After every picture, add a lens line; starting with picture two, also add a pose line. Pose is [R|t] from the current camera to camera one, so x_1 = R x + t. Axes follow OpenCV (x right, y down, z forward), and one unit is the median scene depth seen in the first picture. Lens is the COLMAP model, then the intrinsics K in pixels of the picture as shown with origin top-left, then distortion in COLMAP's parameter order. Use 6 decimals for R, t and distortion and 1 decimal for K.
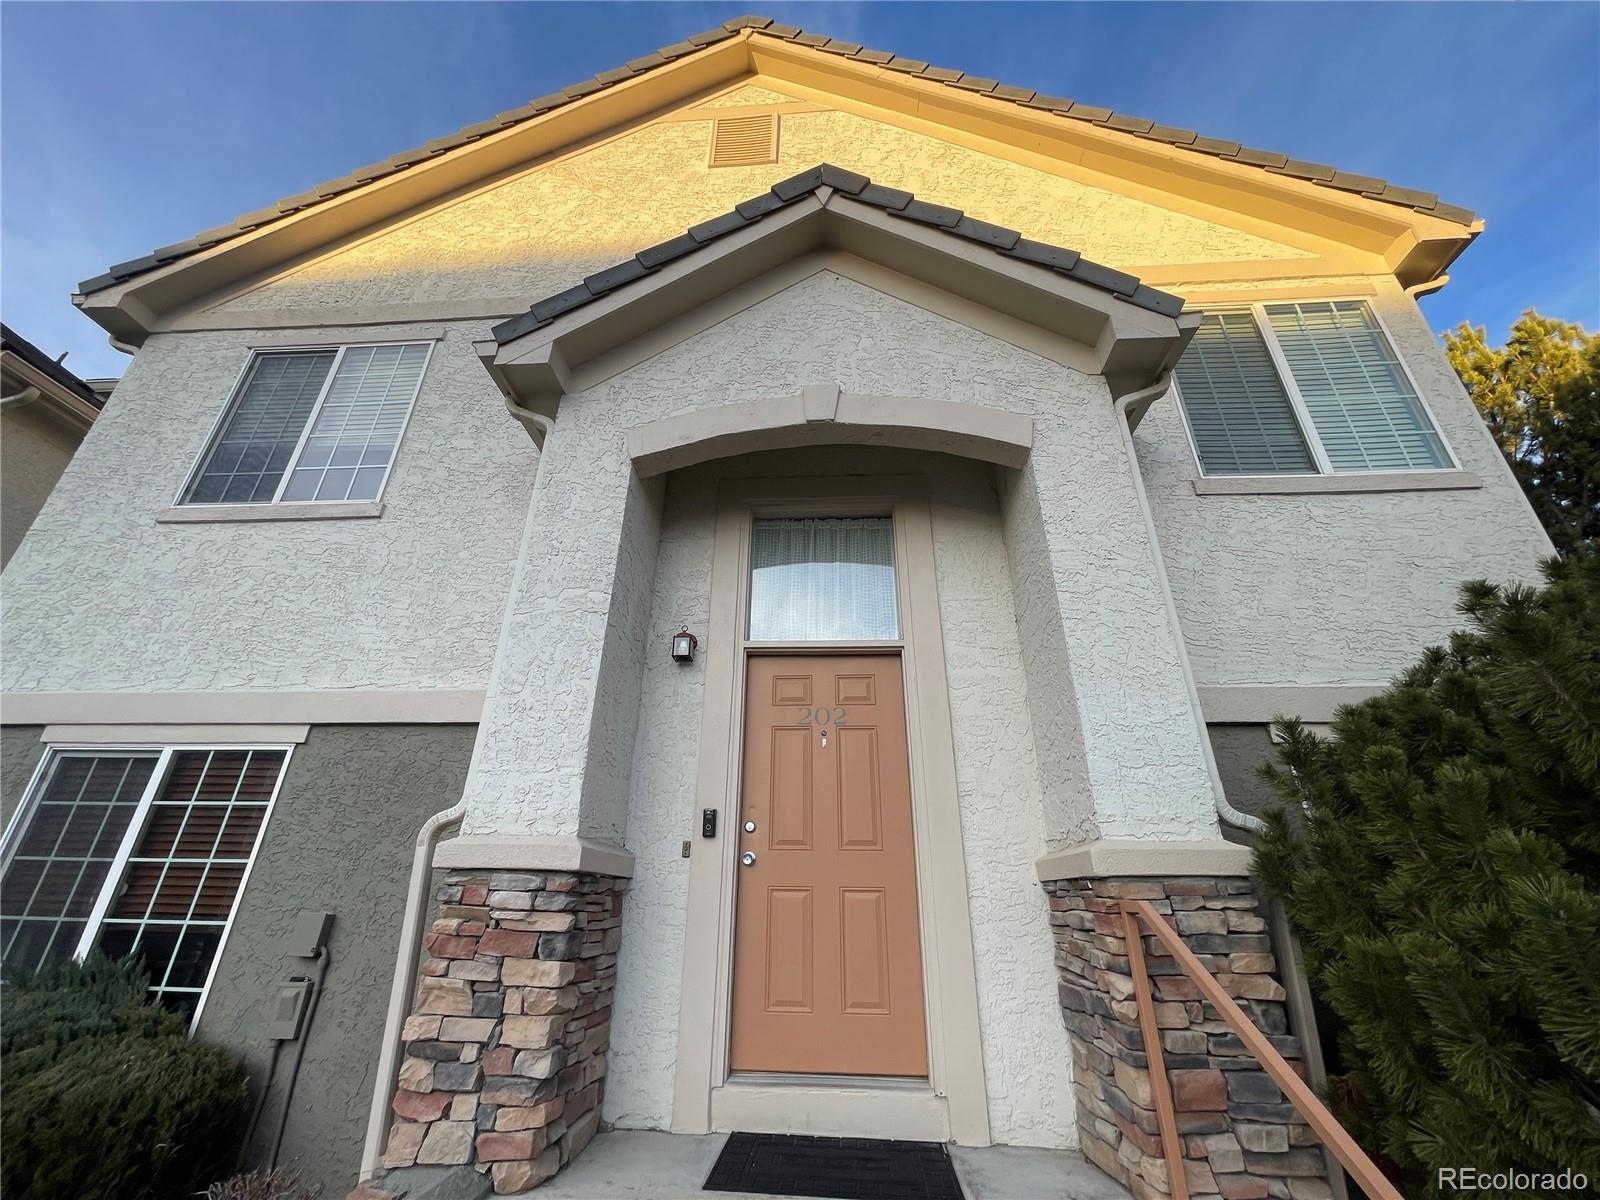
lens RADIAL K [[638.7, 0, 793.9], [0, 638.7, 600.4], [0, 0, 1]] dist [-0.003493, 0.000263]
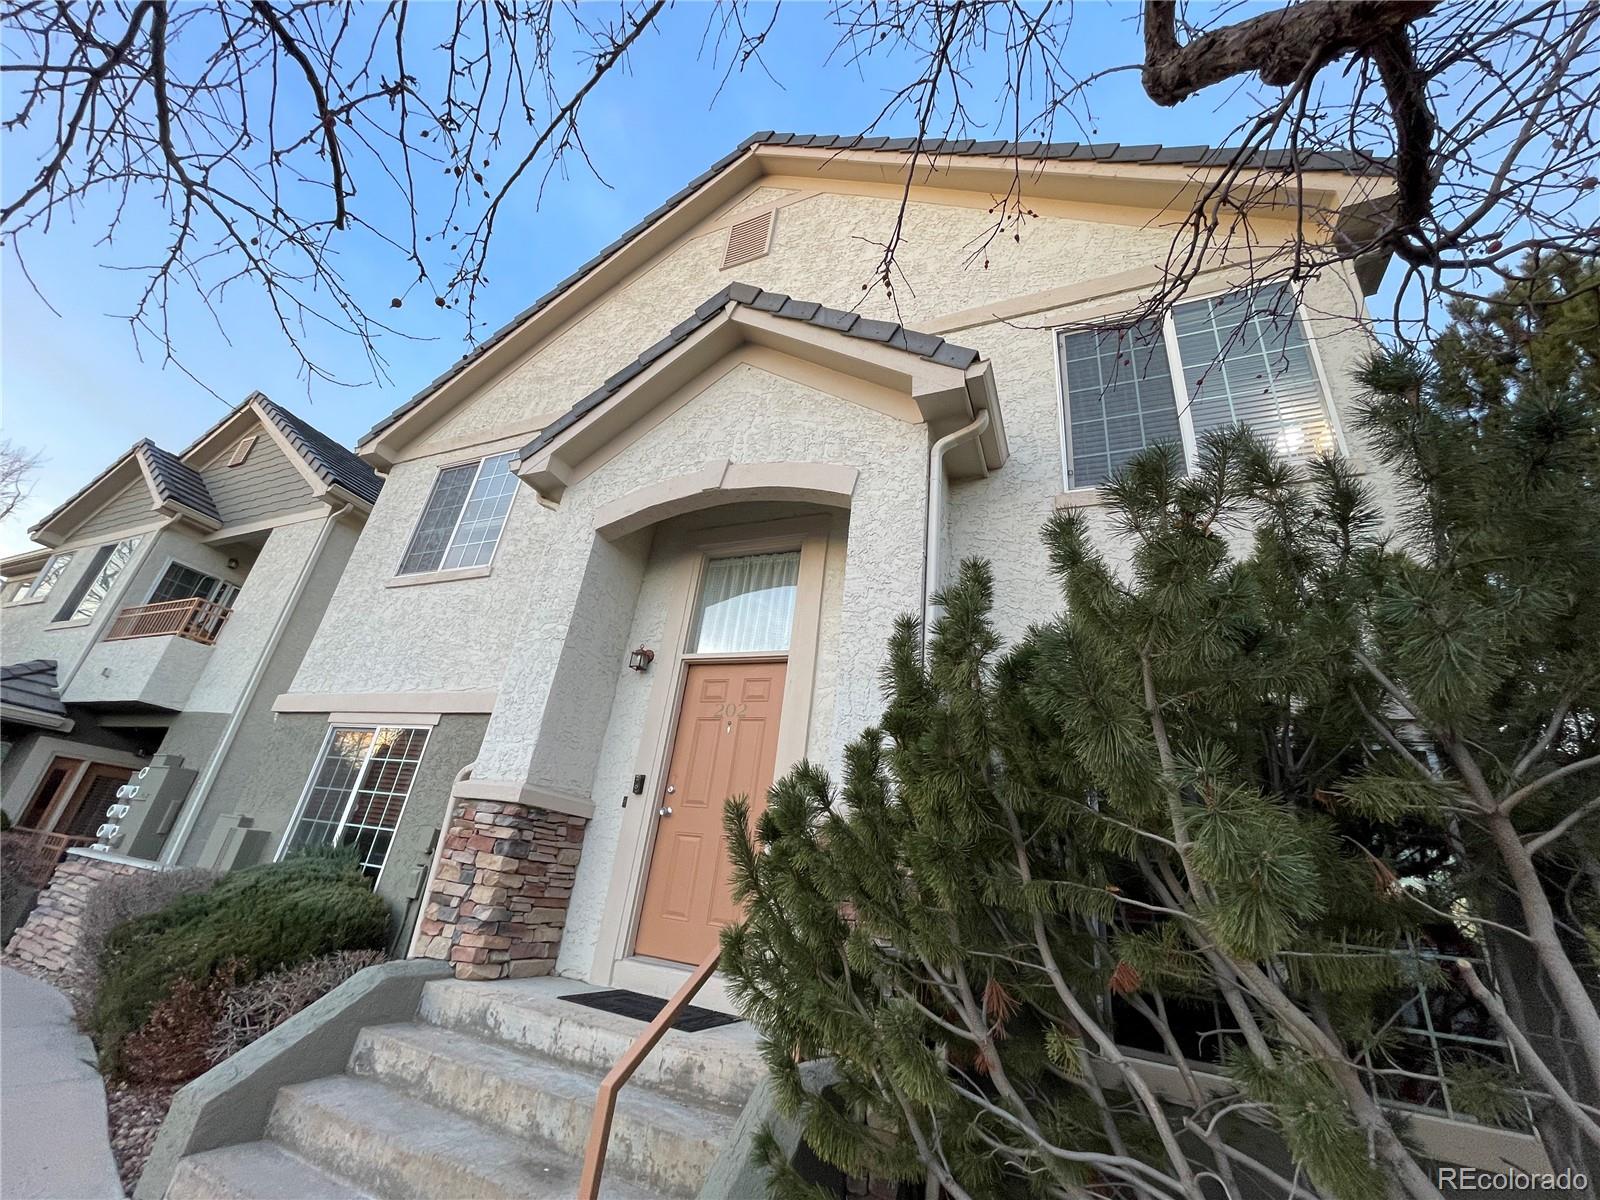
lens RADIAL K [[638.7, 0, 801.3], [0, 638.7, 599.8], [0, 0, 1]] dist [-0.003493, 0.000263]
pose [[0.938040, -0.052283, -0.342560, 0.660188], [0.051022, 0.998617, -0.012699, -0.022796], [0.342751, -0.005566, 0.939410, -0.191940]]
